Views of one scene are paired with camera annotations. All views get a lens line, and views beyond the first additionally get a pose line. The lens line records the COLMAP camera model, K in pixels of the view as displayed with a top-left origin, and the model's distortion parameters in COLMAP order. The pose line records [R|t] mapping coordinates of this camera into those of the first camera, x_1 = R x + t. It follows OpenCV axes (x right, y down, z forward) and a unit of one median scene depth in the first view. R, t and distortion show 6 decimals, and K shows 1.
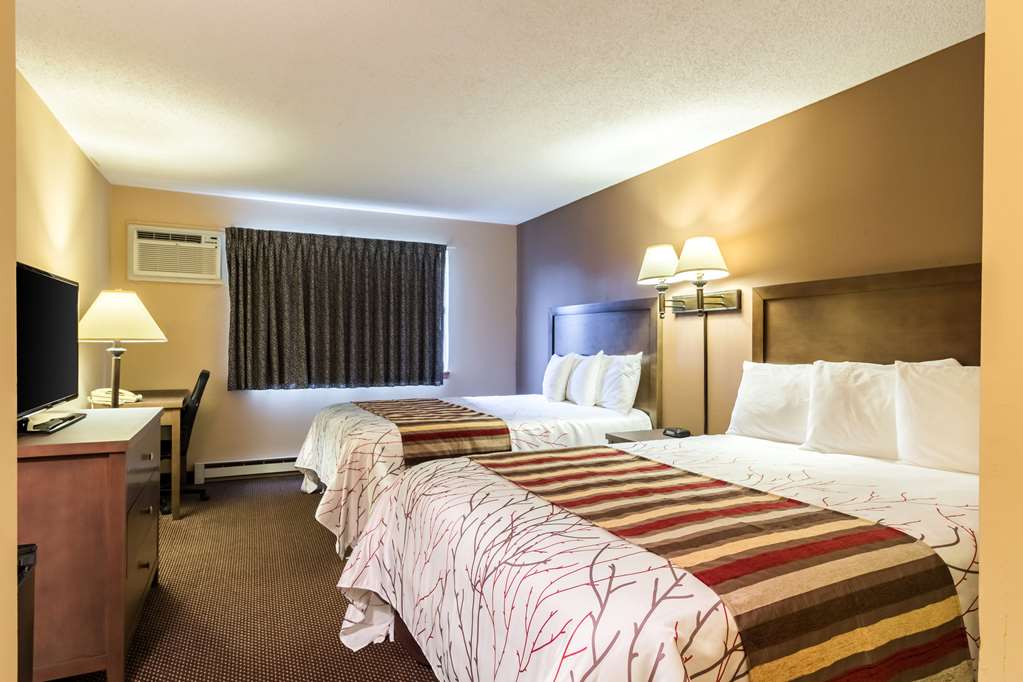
lens RADIAL K [[559.0, 0, 514.0], [0, 559.0, 346.7], [0, 0, 1]] dist [-0.004661, -0.000589]
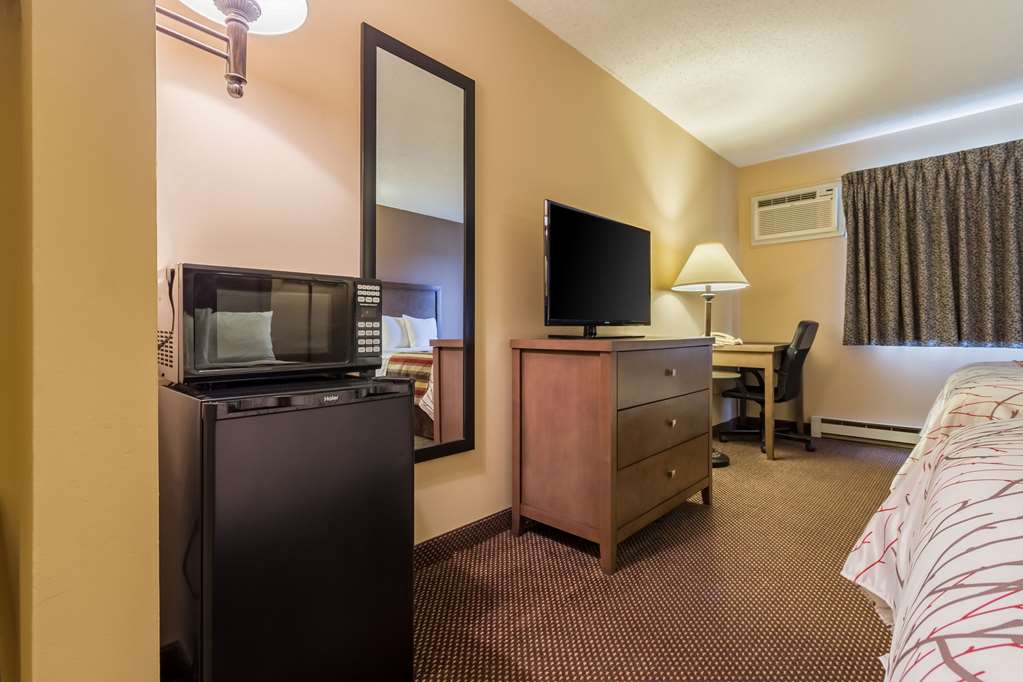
lens RADIAL K [[469.2, 0, 510.8], [0, 469.2, 335.4], [0, 0, 1]] dist [0.001189, -0.009164]
pose [[0.339331, -0.009907, -0.940615, 0.042501], [0.010986, 0.999918, -0.006568, 0.062809], [0.940603, -0.008105, 0.339412, 0.200383]]
